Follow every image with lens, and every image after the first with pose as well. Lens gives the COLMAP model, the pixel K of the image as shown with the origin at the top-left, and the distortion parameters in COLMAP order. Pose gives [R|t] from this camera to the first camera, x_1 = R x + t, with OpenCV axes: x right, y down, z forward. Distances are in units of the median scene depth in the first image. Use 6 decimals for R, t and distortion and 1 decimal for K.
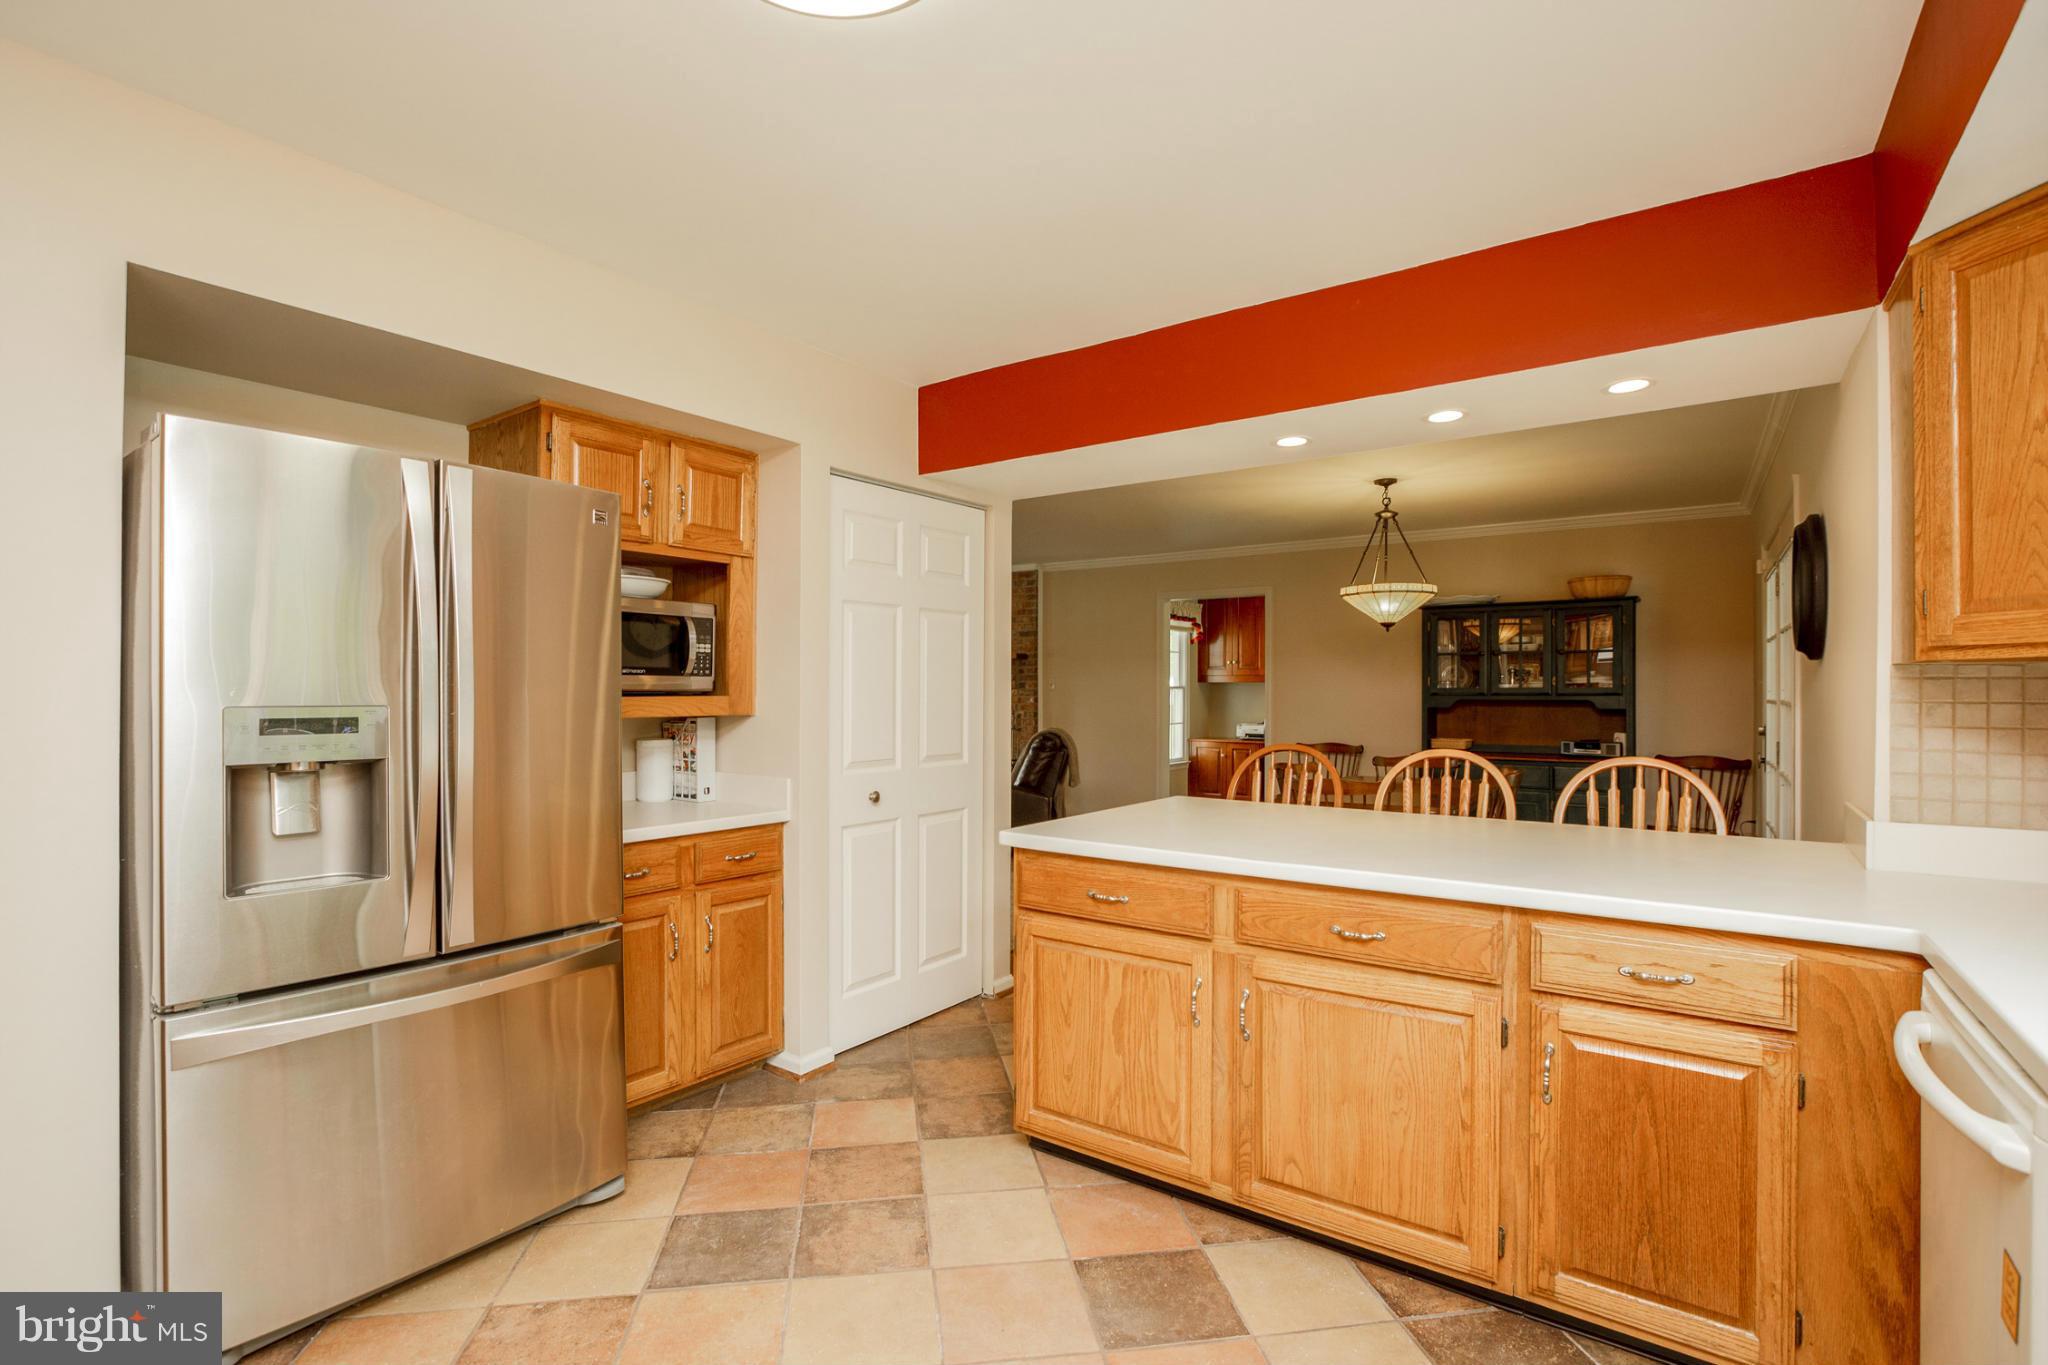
lens RADIAL K [[953.4, 0, 1028.9], [0, 953.4, 690.9], [0, 0, 1]] dist [0.000975, 0.000104]
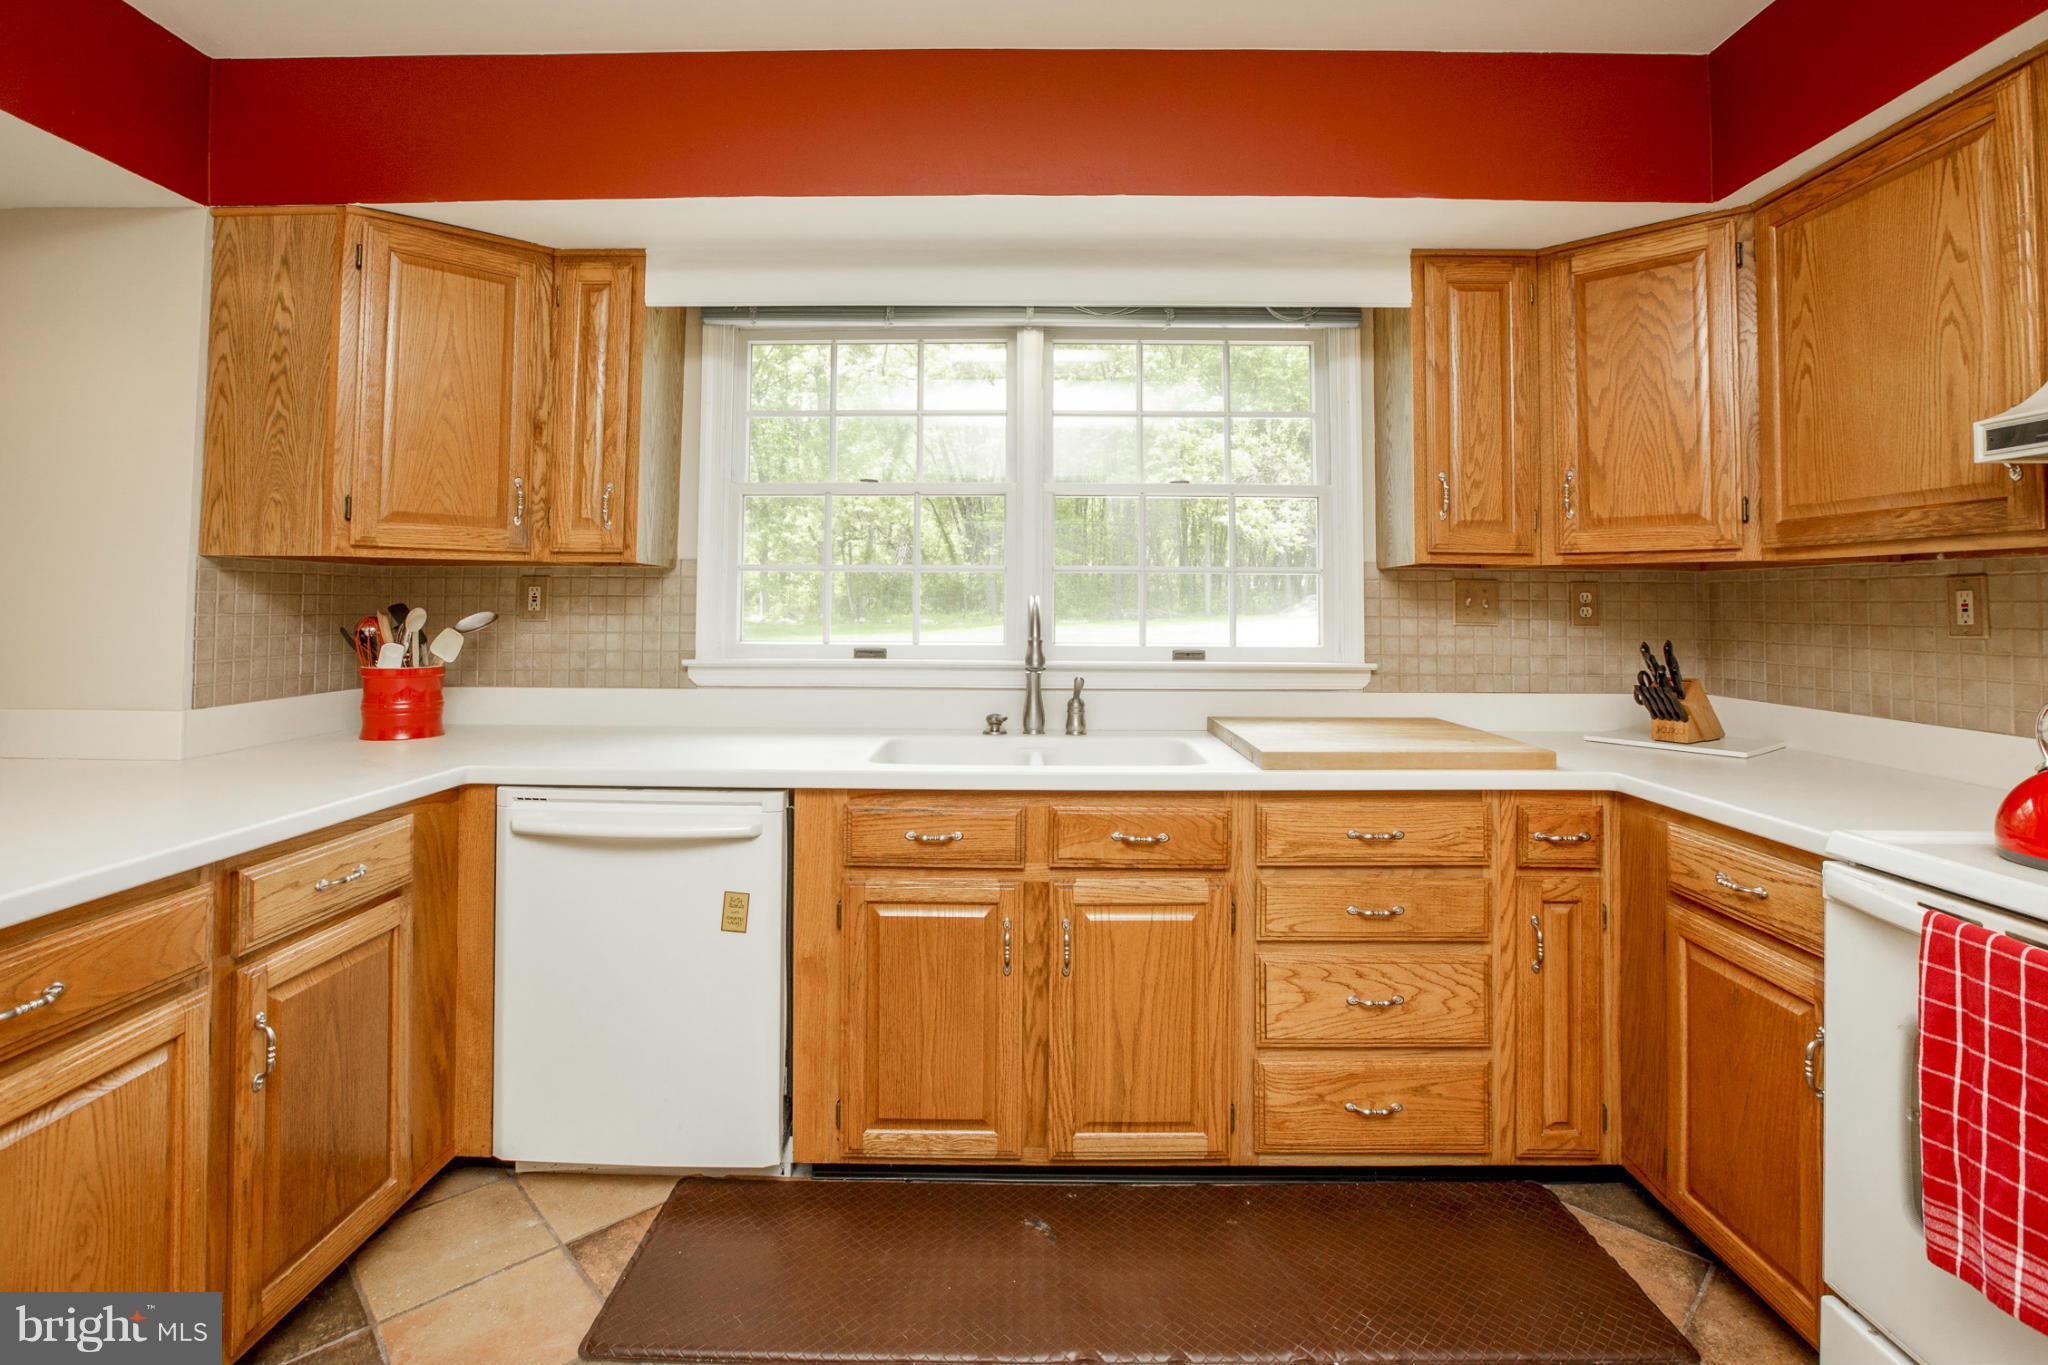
lens RADIAL K [[1013.5, 0, 1018.8], [0, 1013.5, 581.0], [0, 0, 1]] dist [-0.001094, -0.000618]
pose [[-0.568443, 0.018632, 0.822512, -0.427207], [-0.007292, 0.999590, -0.027683, 0.020462], [-0.822691, -0.021734, -0.568074, 0.791501]]
